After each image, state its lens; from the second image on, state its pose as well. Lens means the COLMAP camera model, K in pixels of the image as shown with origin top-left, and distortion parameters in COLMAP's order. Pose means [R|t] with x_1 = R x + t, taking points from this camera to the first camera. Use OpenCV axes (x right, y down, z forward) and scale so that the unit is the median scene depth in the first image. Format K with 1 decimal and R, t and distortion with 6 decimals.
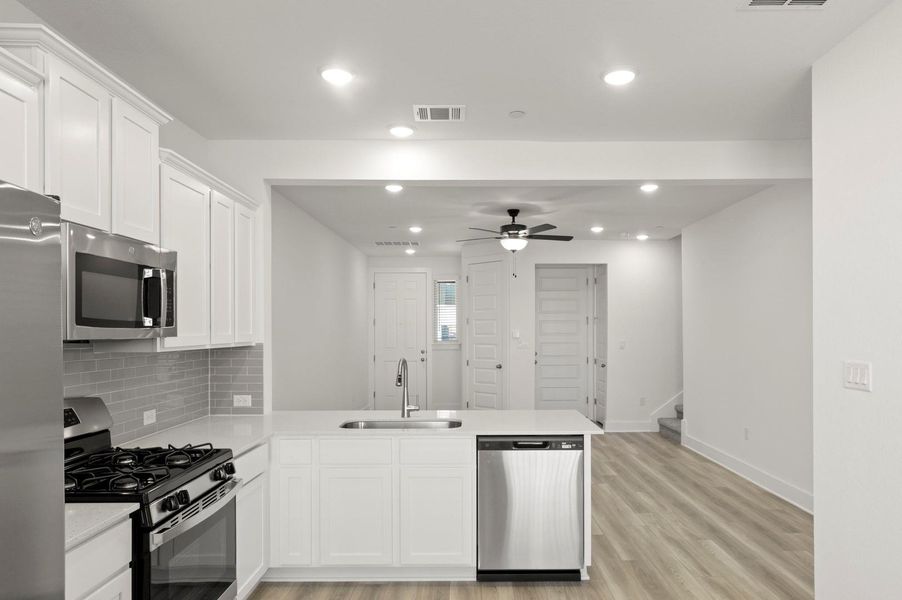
lens RADIAL K [[572.0, 0, 475.7], [0, 572.0, 329.9], [0, 0, 1]] dist [-0.018689, -0.005508]
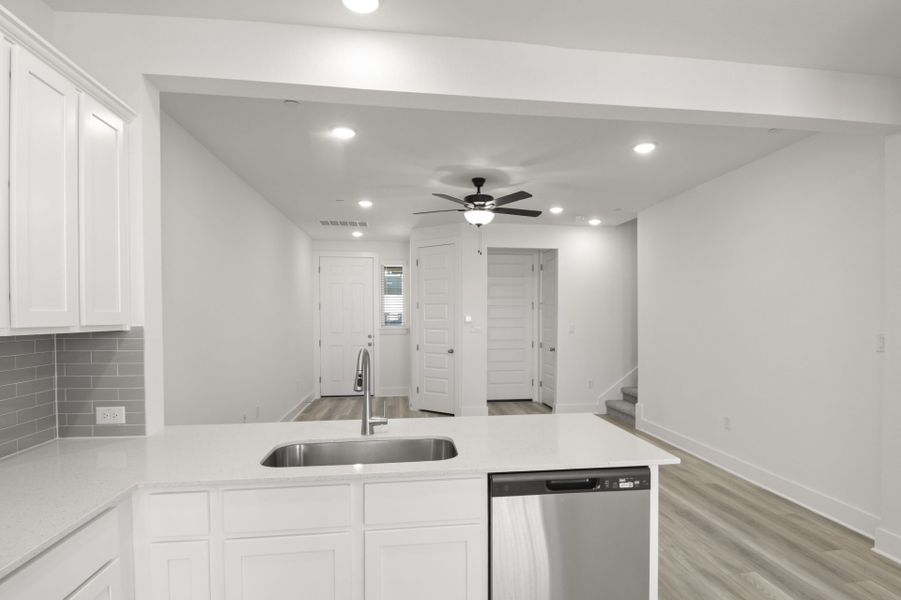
lens RADIAL K [[481.8, 0, 471.0], [0, 481.8, 326.9], [0, 0, 1]] dist [0.017325, -0.030752]
pose [[0.991813, -0.001457, 0.127687, -0.071414], [-0.001167, 0.999790, 0.020475, 0.011633], [-0.127690, -0.020456, 0.991603, 0.404246]]
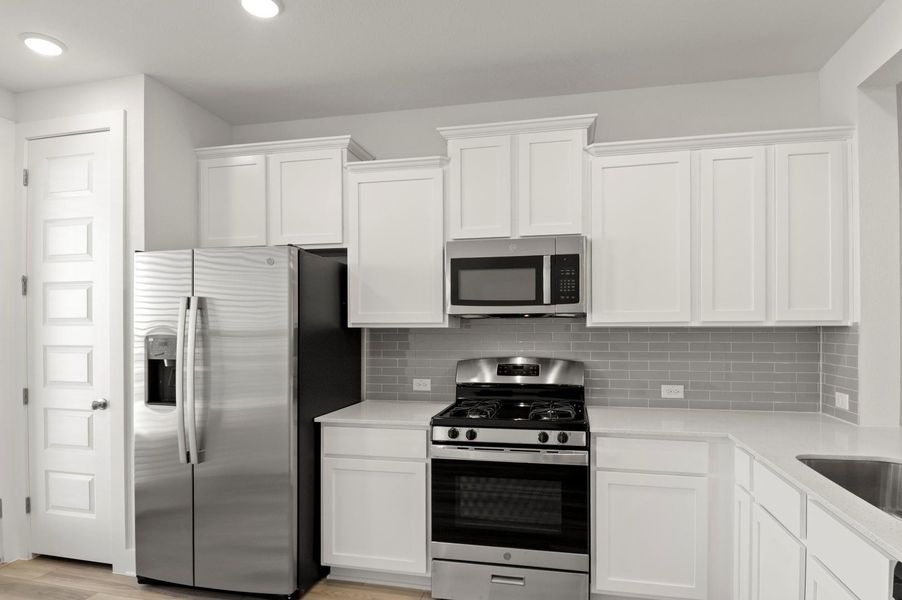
lens RADIAL K [[482.3, 0, 474.8], [0, 482.3, 331.8], [0, 0, 1]] dist [0.017325, -0.030752]
pose [[-0.197517, 0.005801, -0.980282, 0.297401], [0.004058, 0.999979, 0.005100, 0.029828], [0.980291, -0.002970, -0.197537, 0.655948]]
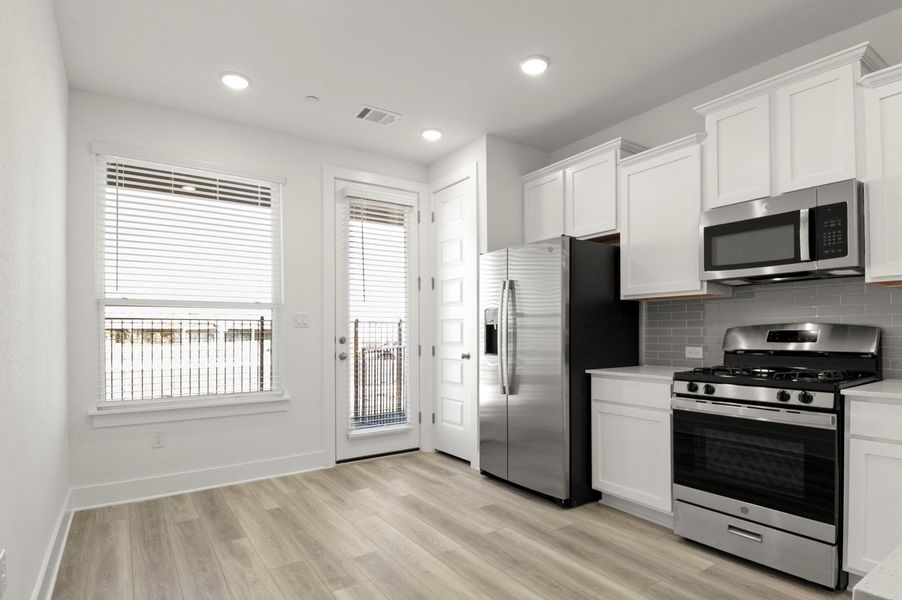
lens RADIAL K [[482.3, 0, 474.8], [0, 482.3, 330.3], [0, 0, 1]] dist [0.017325, -0.030752]
pose [[-0.812096, 0.004119, -0.583510, 0.334417], [0.008286, 0.999956, -0.004472, 0.081586], [0.583466, -0.008466, -0.812094, 0.867183]]
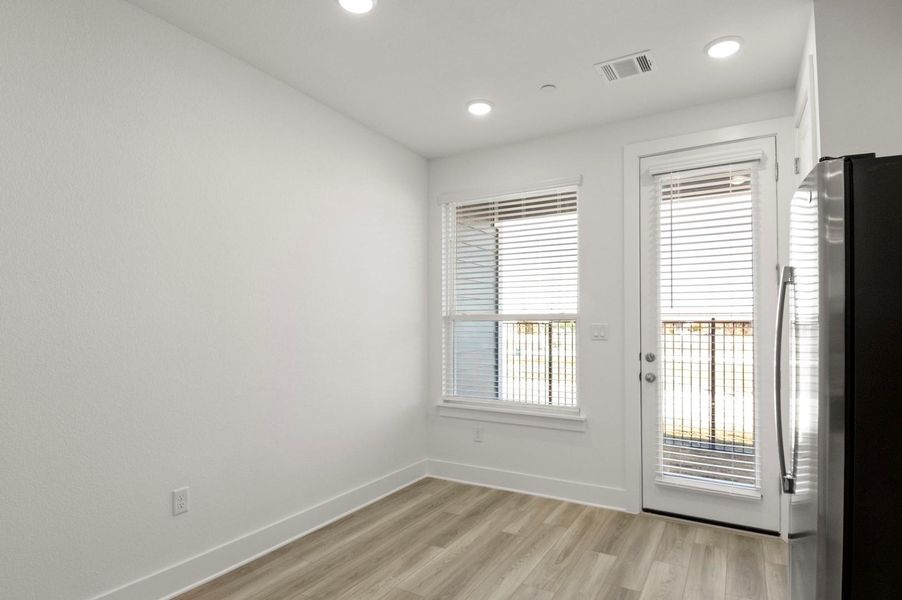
lens RADIAL K [[482.3, 0, 464.1], [0, 482.3, 313.5], [0, 0, 1]] dist [0.017325, -0.030752]
pose [[-0.868242, 0.013790, 0.495950, -0.184583], [0.003286, 0.999752, -0.022047, 0.037202], [-0.496131, -0.017513, -0.868071, 0.731521]]
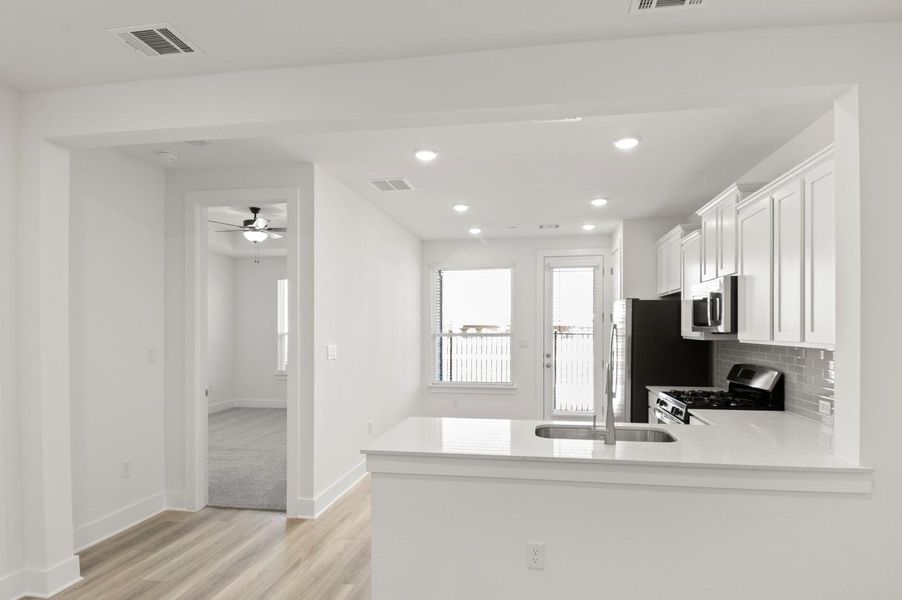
lens RADIAL K [[482.3, 0, 462.3], [0, 482.3, 325.8], [0, 0, 1]] dist [0.017325, -0.030752]
pose [[-0.986718, 0.002416, 0.162423, -0.024614], [0.001065, 0.999964, -0.008402, 0.004108], [-0.162437, -0.008117, -0.986685, 1.588762]]
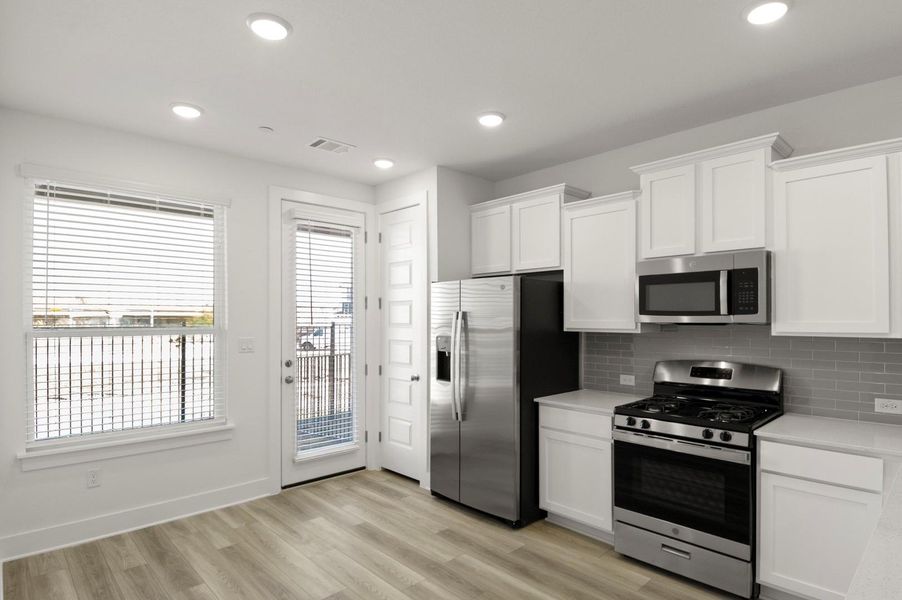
lens RADIAL K [[482.3, 0, 473.4], [0, 482.3, 317.0], [0, 0, 1]] dist [0.017325, -0.030752]
pose [[-0.710869, 0.000463, -0.703324, 0.404125], [0.004361, 0.999983, -0.003749, 0.001463], [0.703311, -0.005732, -0.710859, 0.863840]]
